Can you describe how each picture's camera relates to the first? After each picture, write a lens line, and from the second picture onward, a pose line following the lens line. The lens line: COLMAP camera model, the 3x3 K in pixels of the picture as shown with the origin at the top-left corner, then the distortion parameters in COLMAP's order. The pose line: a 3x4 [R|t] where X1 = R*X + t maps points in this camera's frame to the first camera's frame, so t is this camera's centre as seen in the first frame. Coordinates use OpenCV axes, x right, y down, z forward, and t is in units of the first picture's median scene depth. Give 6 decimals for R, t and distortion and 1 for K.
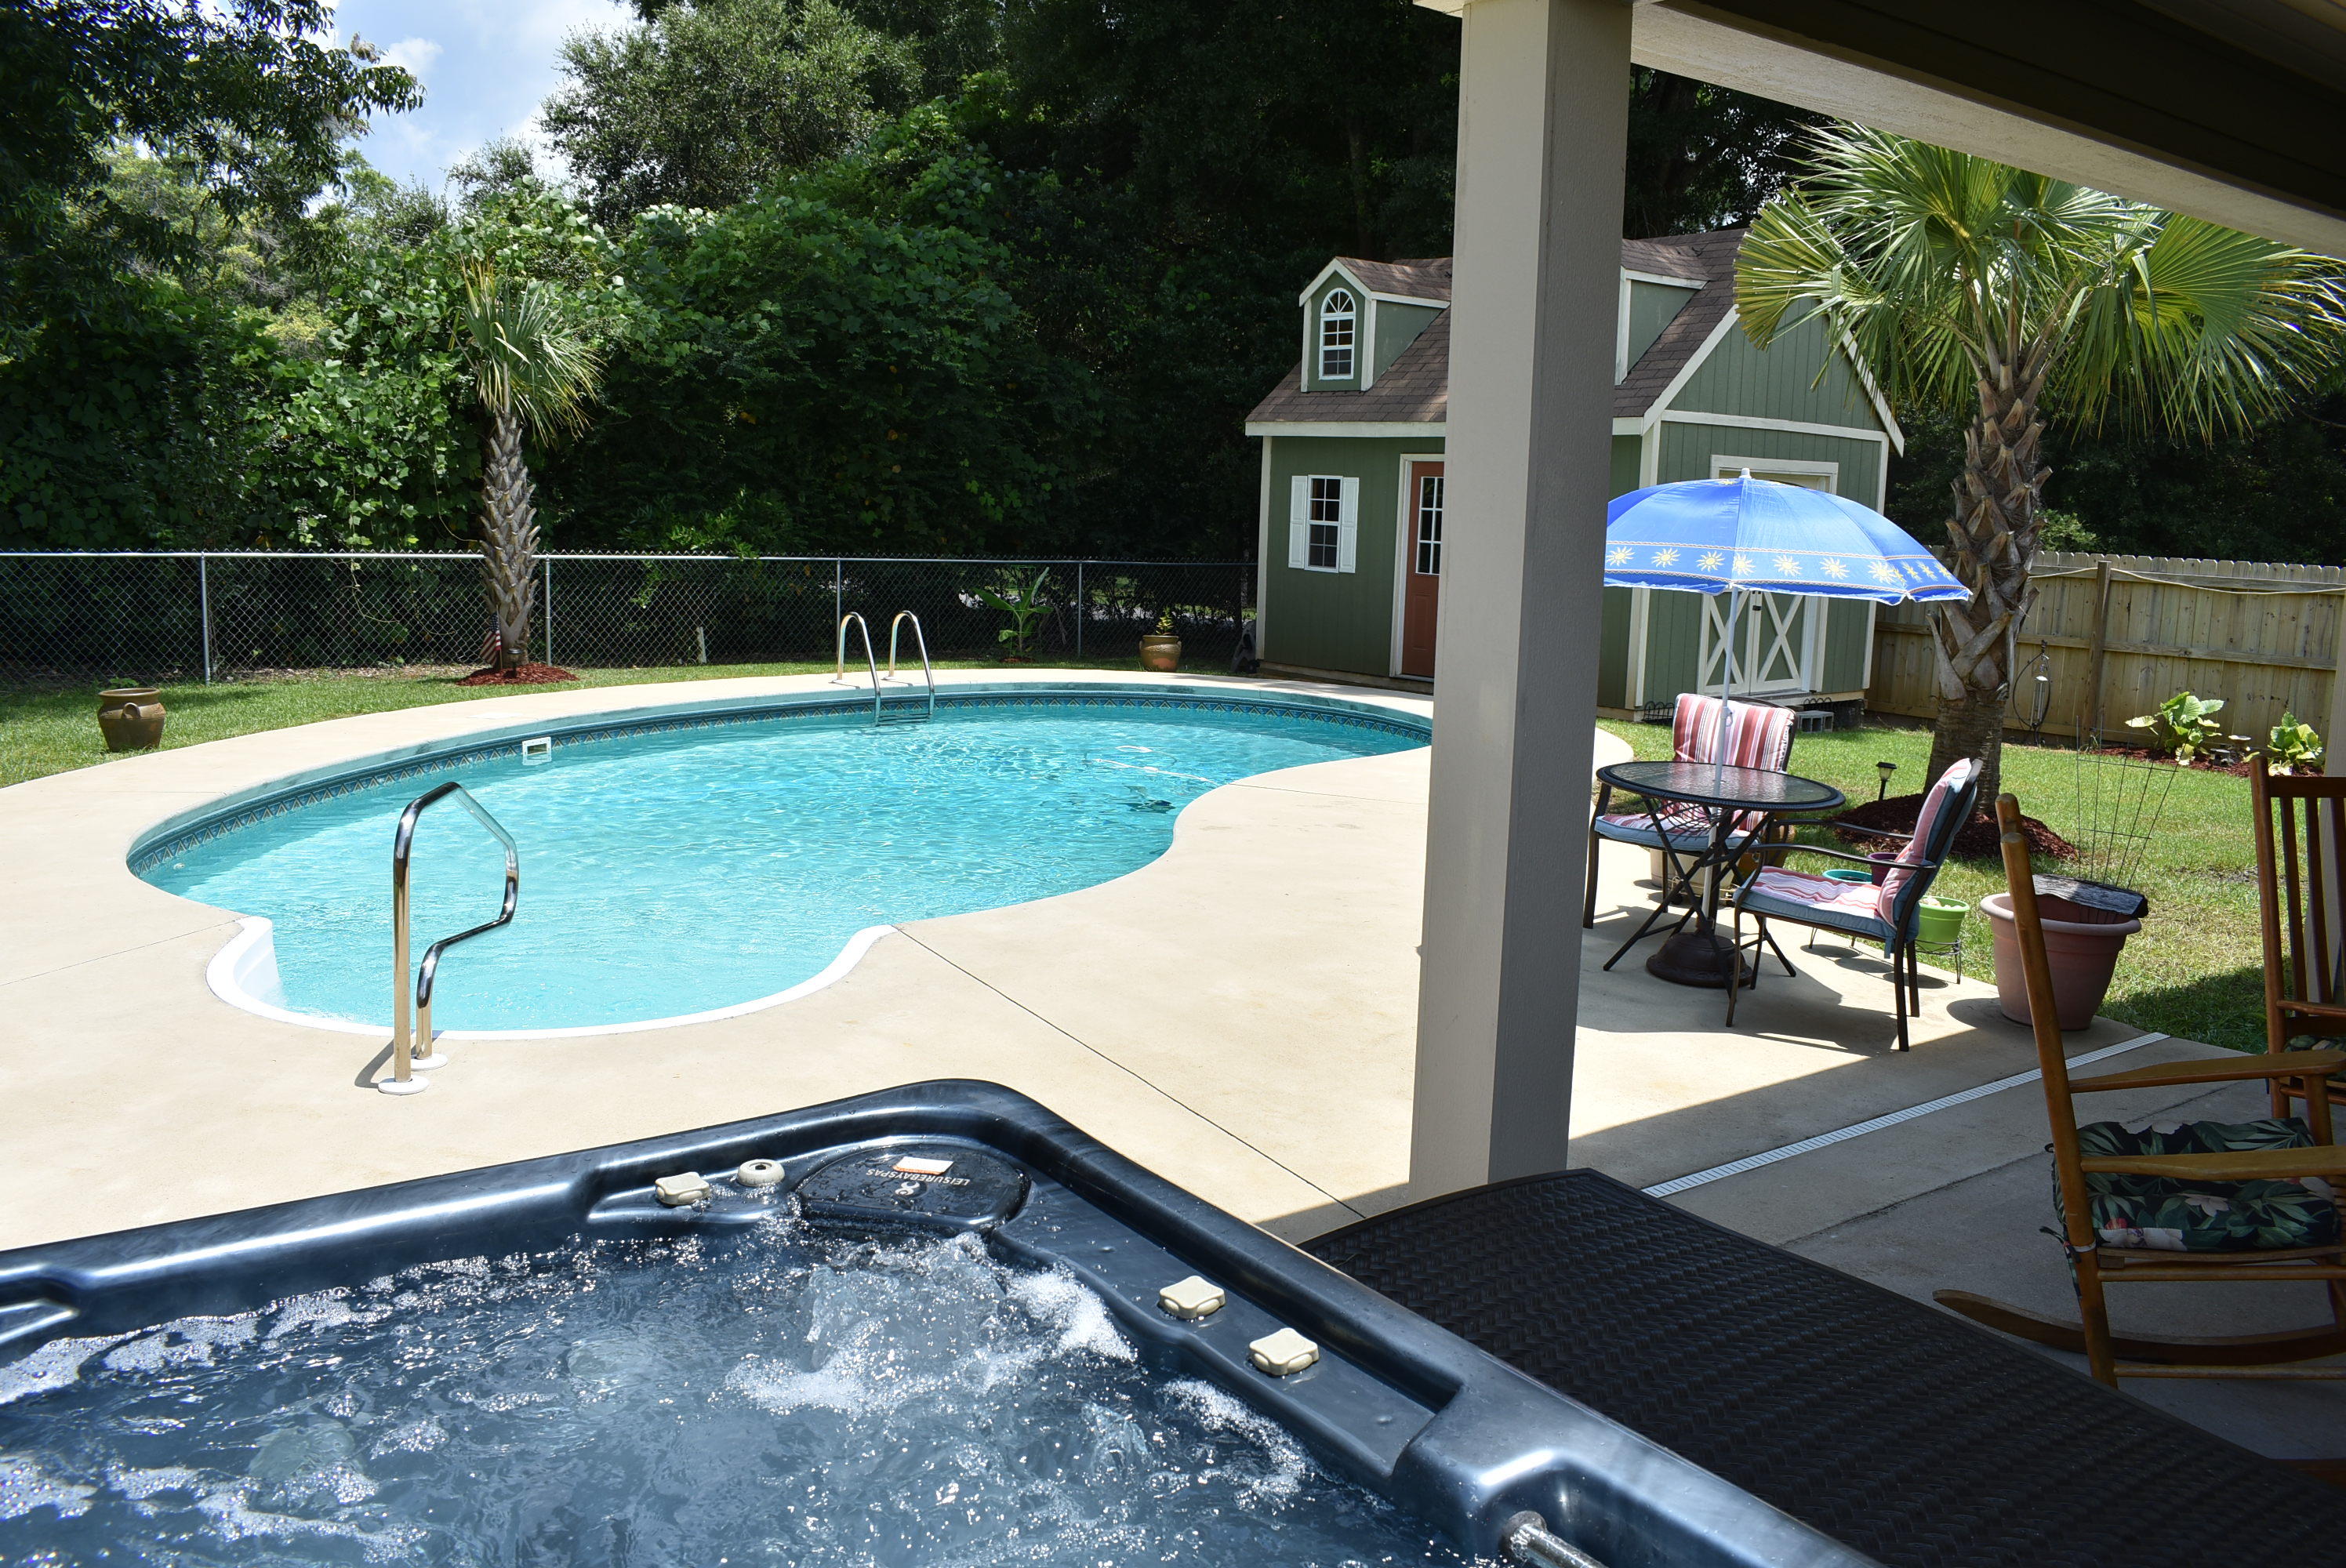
lens RADIAL K [[1839.2, 0, 1193.9], [0, 1839.2, 766.0], [0, 0, 1]] dist [-0.099531, 0.007414]
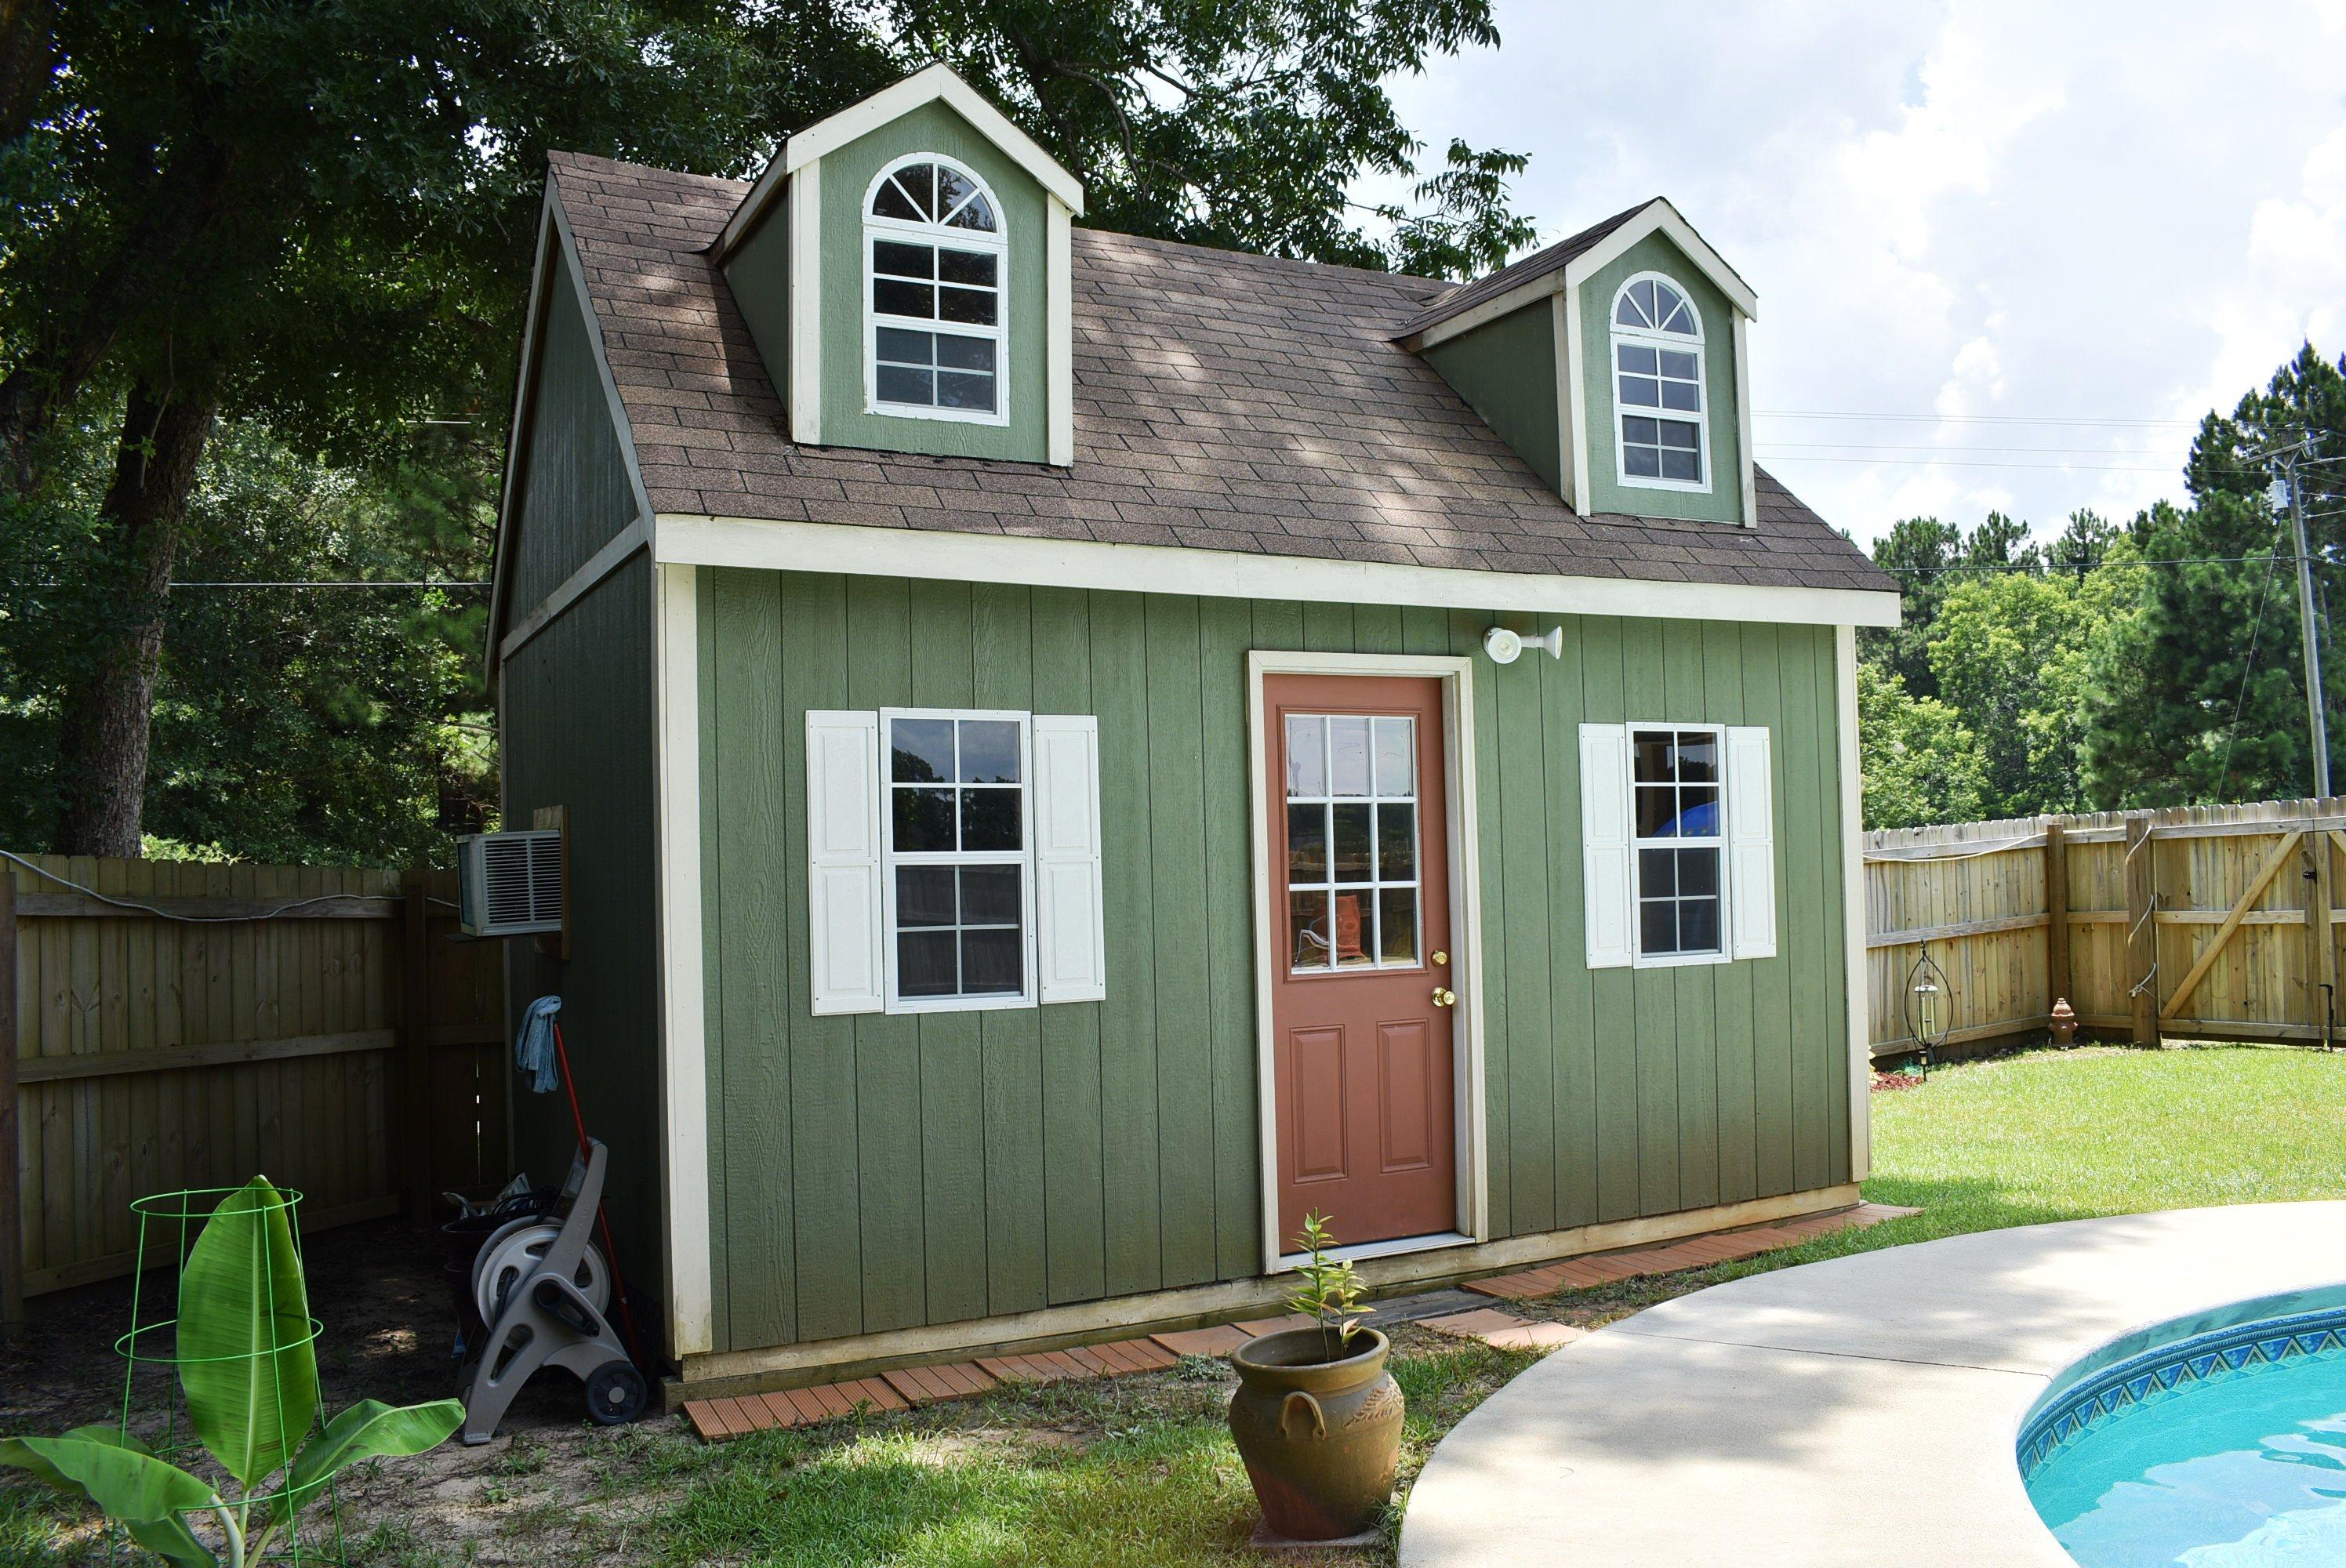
lens RADIAL K [[1839.2, 0, 1192.4], [0, 1839.2, 772.4], [0, 0, 1]] dist [-0.099531, 0.007414]
pose [[0.200344, 0.008721, 0.979687, -0.246800], [0.172213, 0.984078, -0.043977, -0.133924], [-0.964471, 0.177525, 0.195652, 0.953395]]
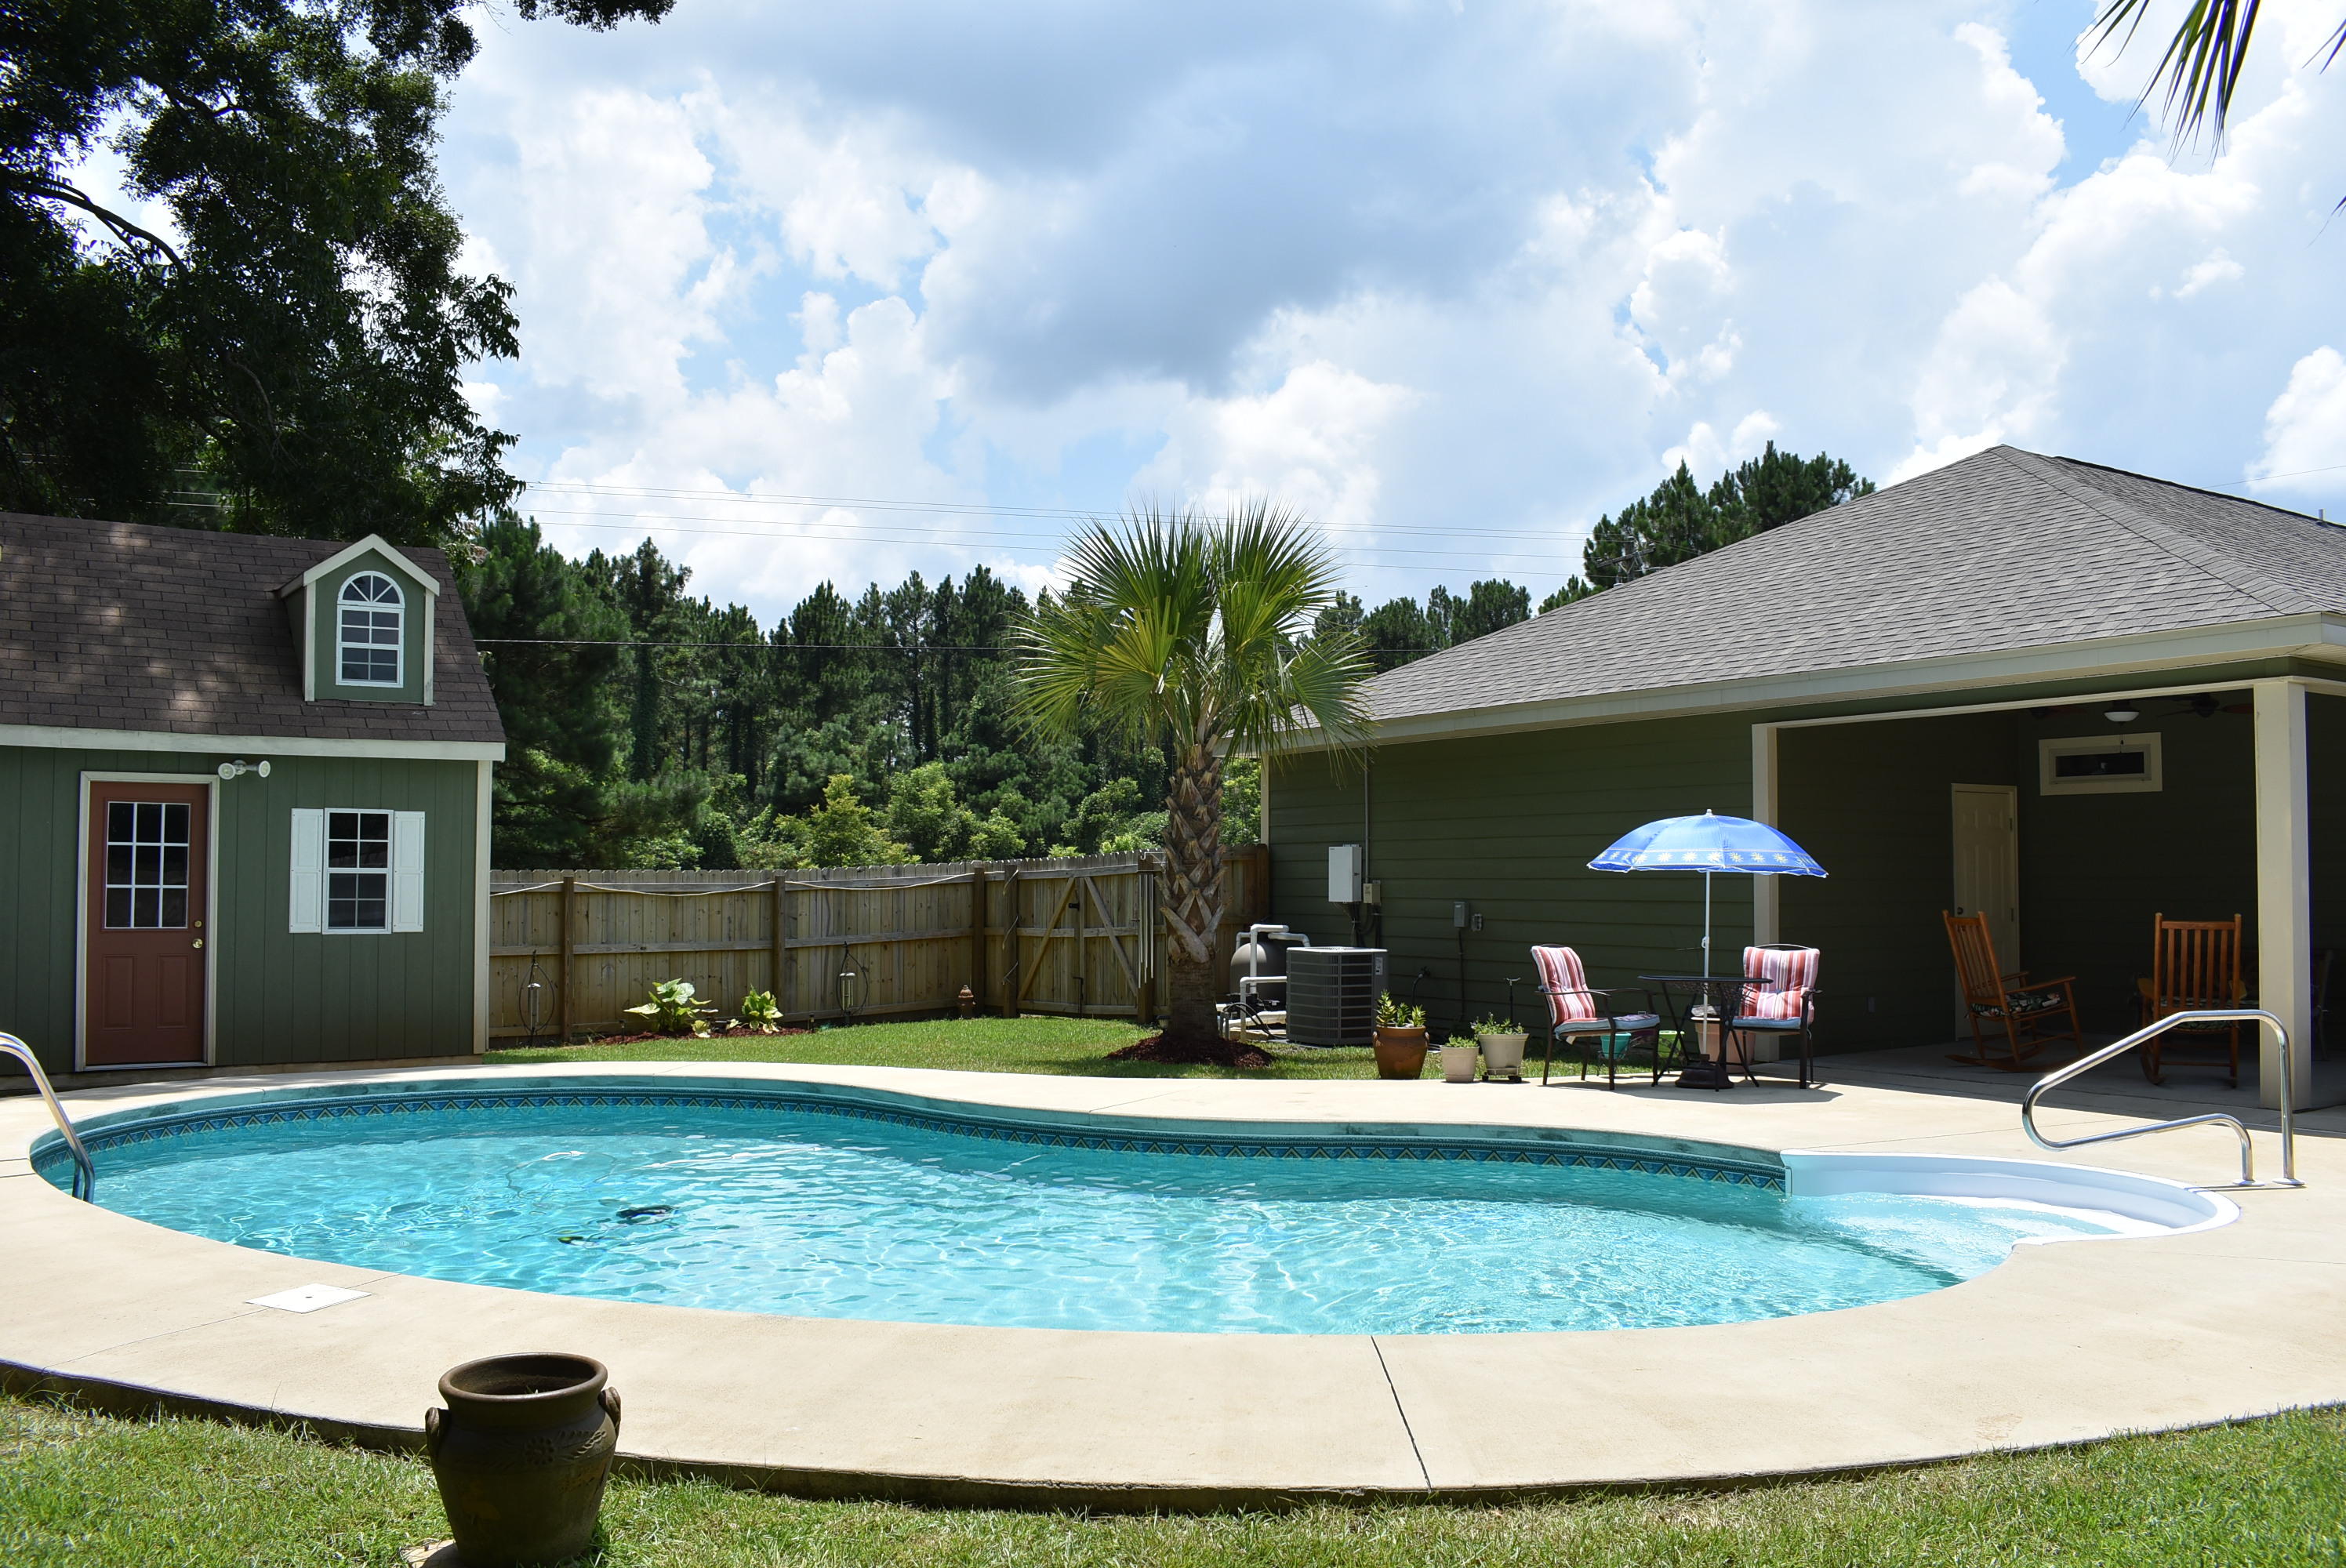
lens RADIAL K [[1839.2, 0, 1170.0], [0, 1839.2, 785.7], [0, 0, 1]] dist [-0.099531, 0.007414]
pose [[0.054726, 0.017667, 0.998345, -0.593766], [0.147675, 0.988705, -0.025591, -0.081032], [-0.987521, 0.148831, 0.051499, 0.528629]]
